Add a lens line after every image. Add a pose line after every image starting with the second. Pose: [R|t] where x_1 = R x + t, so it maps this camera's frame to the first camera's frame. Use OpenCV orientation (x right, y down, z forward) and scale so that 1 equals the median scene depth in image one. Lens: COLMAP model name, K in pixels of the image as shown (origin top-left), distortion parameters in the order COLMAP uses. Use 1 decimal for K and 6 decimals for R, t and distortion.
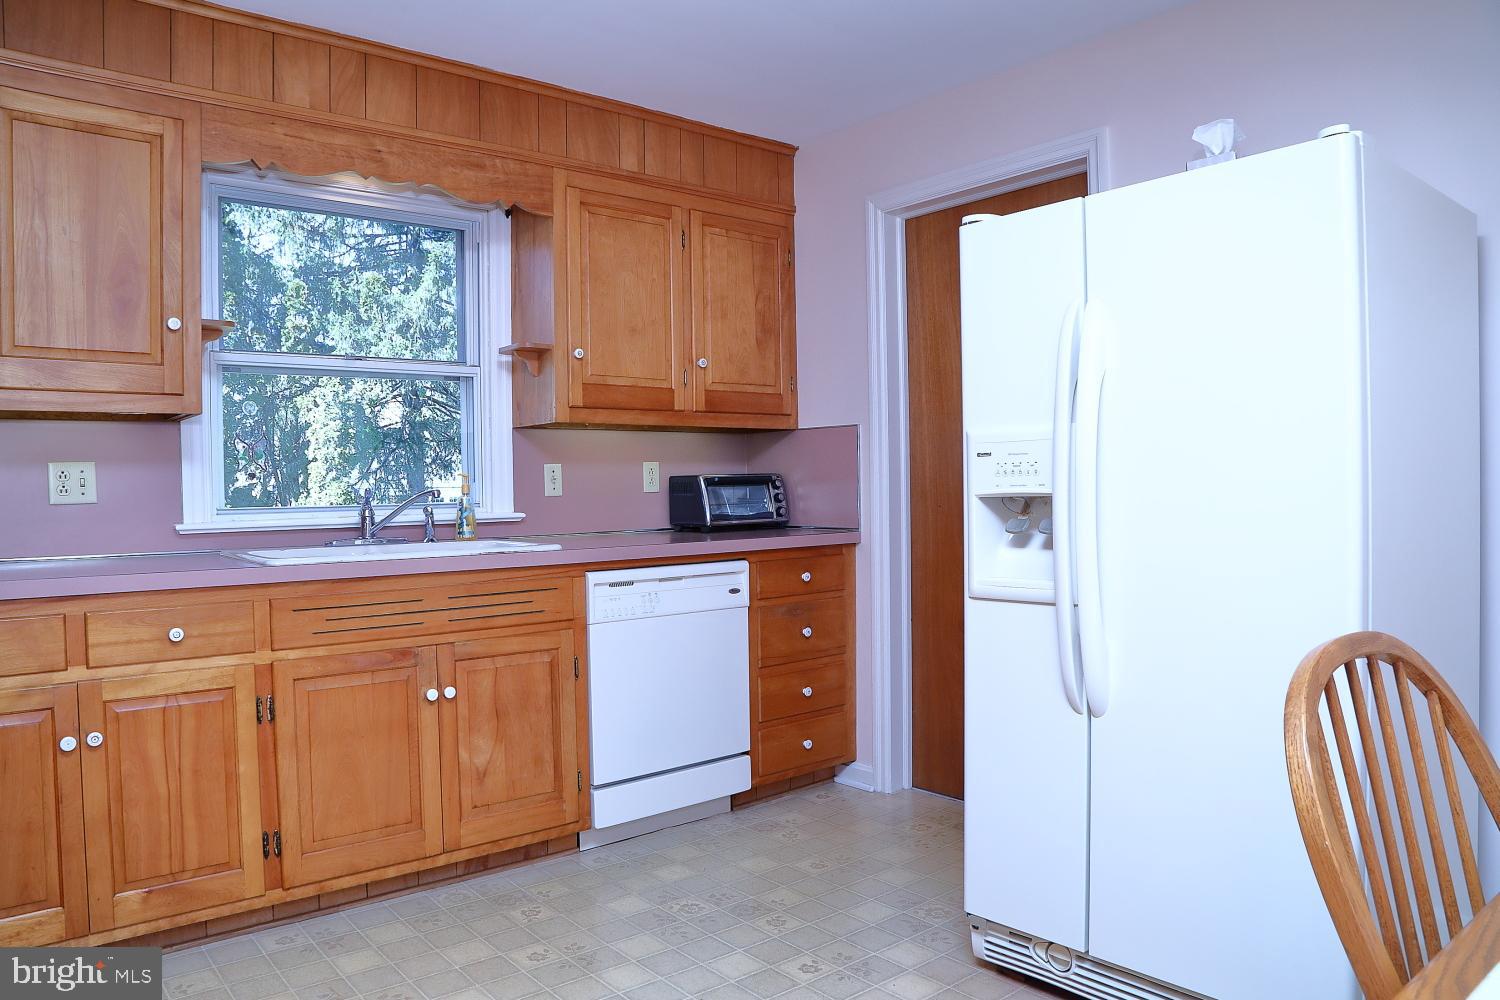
lens RADIAL K [[1049.2, 0, 746.1], [0, 1049.2, 510.7], [0, 0, 1]] dist [-0.115724, 0.068670]
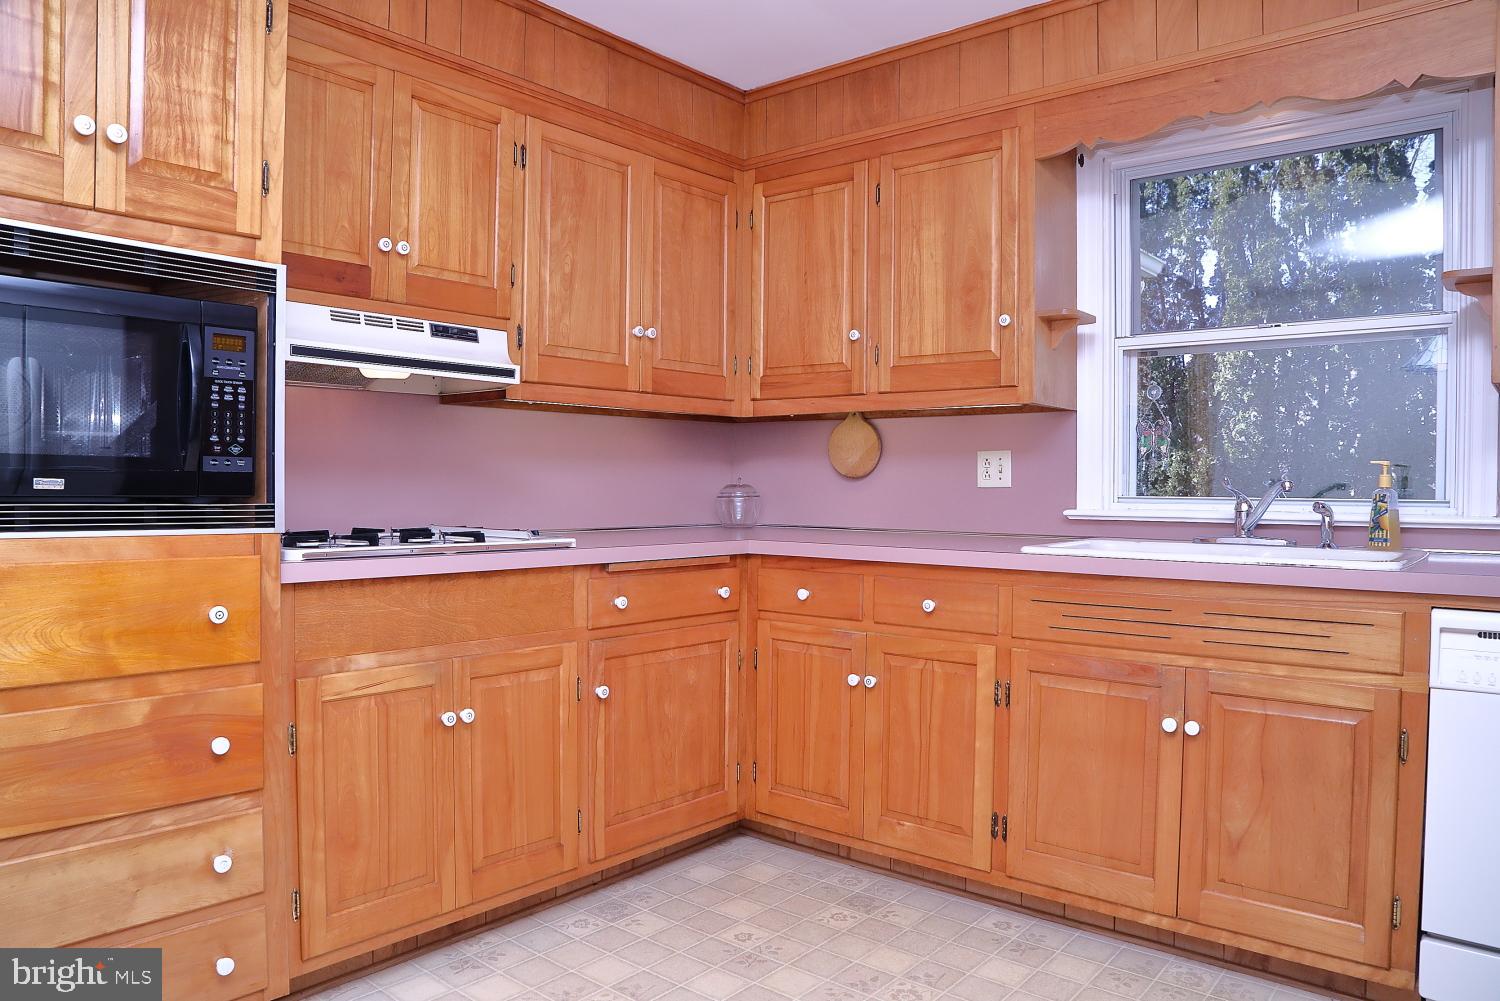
lens RADIAL K [[1049.2, 0, 746.1], [0, 1049.2, 511.2], [0, 0, 1]] dist [-0.115724, 0.068670]
pose [[0.174026, 0.040609, -0.983903, 0.476003], [-0.032685, 0.998837, 0.035445, -0.013288], [0.984199, 0.025991, 0.175151, 0.552139]]
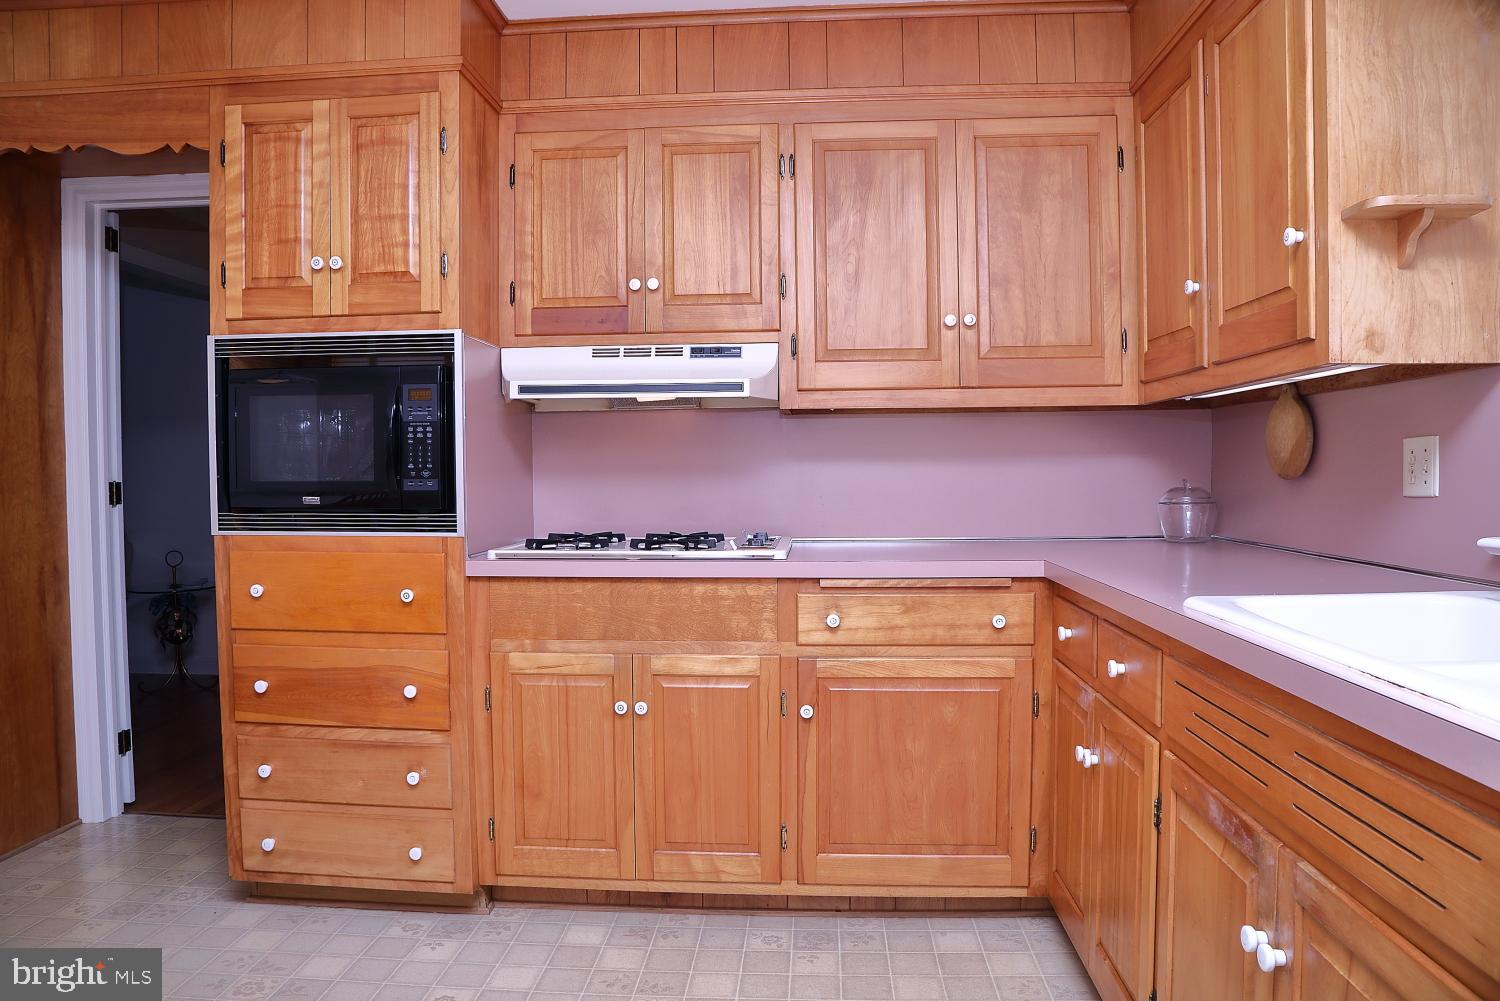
lens RADIAL K [[1036.0, 0, 734.2], [0, 1036.0, 504.2], [0, 0, 1]] dist [-0.125764, 0.069570]
pose [[-0.704604, 0.043585, -0.708260, 0.179778], [0.003174, 0.998295, 0.058276, -0.046394], [0.709593, 0.038813, -0.703542, 1.219718]]
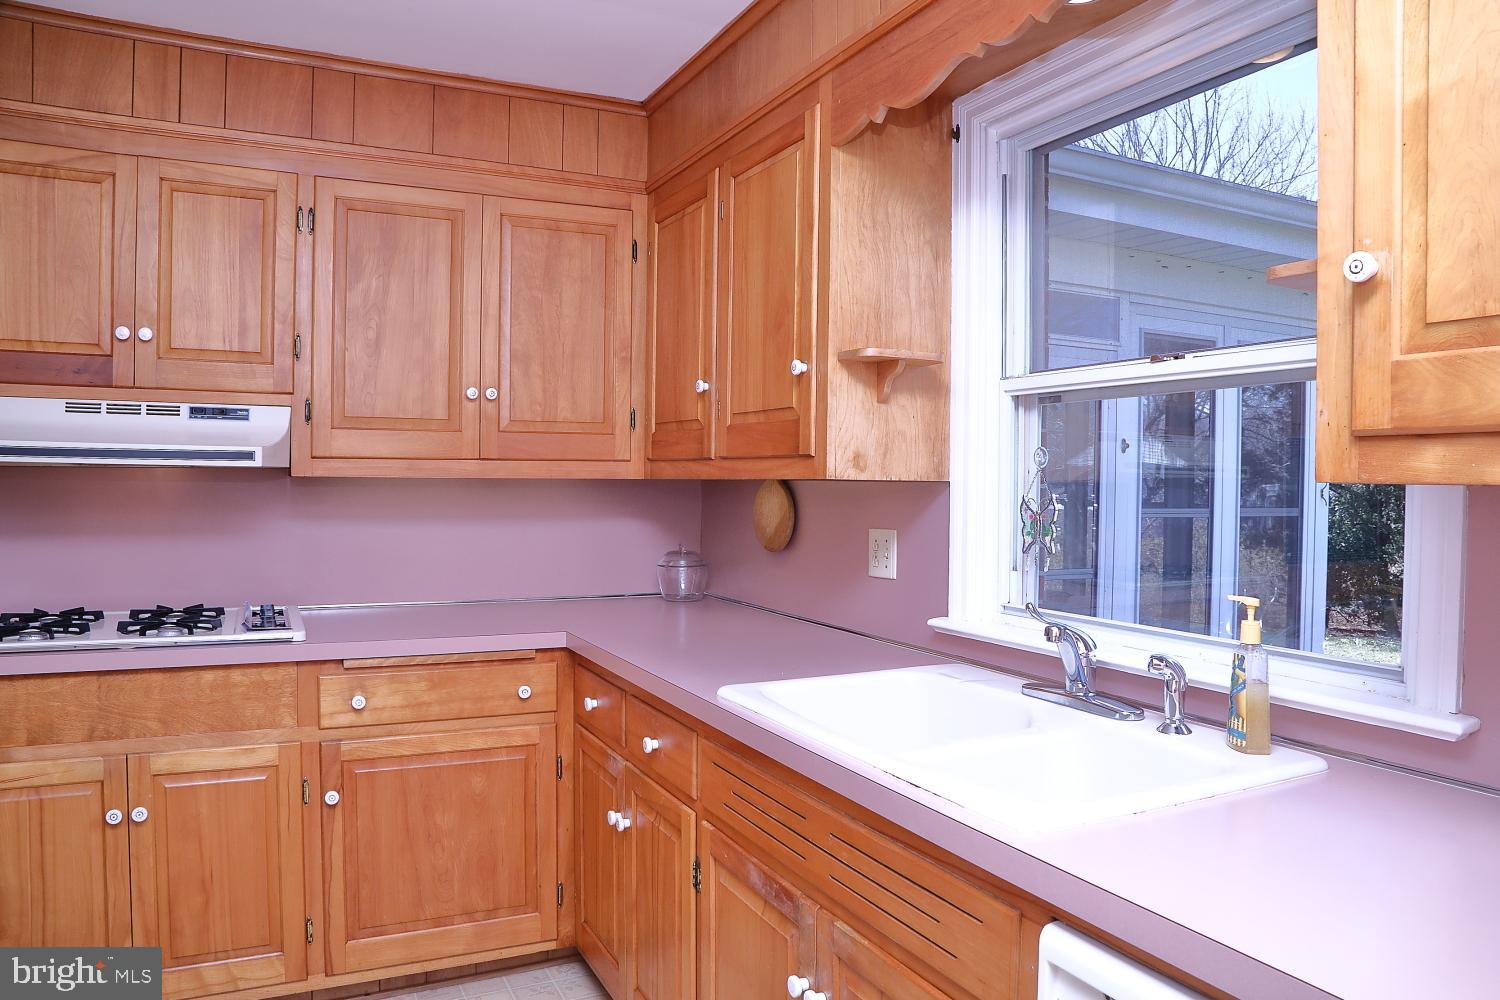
lens RADIAL K [[1038.2, 0, 753.1], [0, 1038.2, 512.3], [0, 0, 1]] dist [-0.125146, 0.069871]
pose [[-0.242902, 0.042078, -0.969138, 0.238560], [-0.029947, 0.998257, 0.050848, -0.111375], [0.969589, 0.041374, -0.241218, 1.175379]]
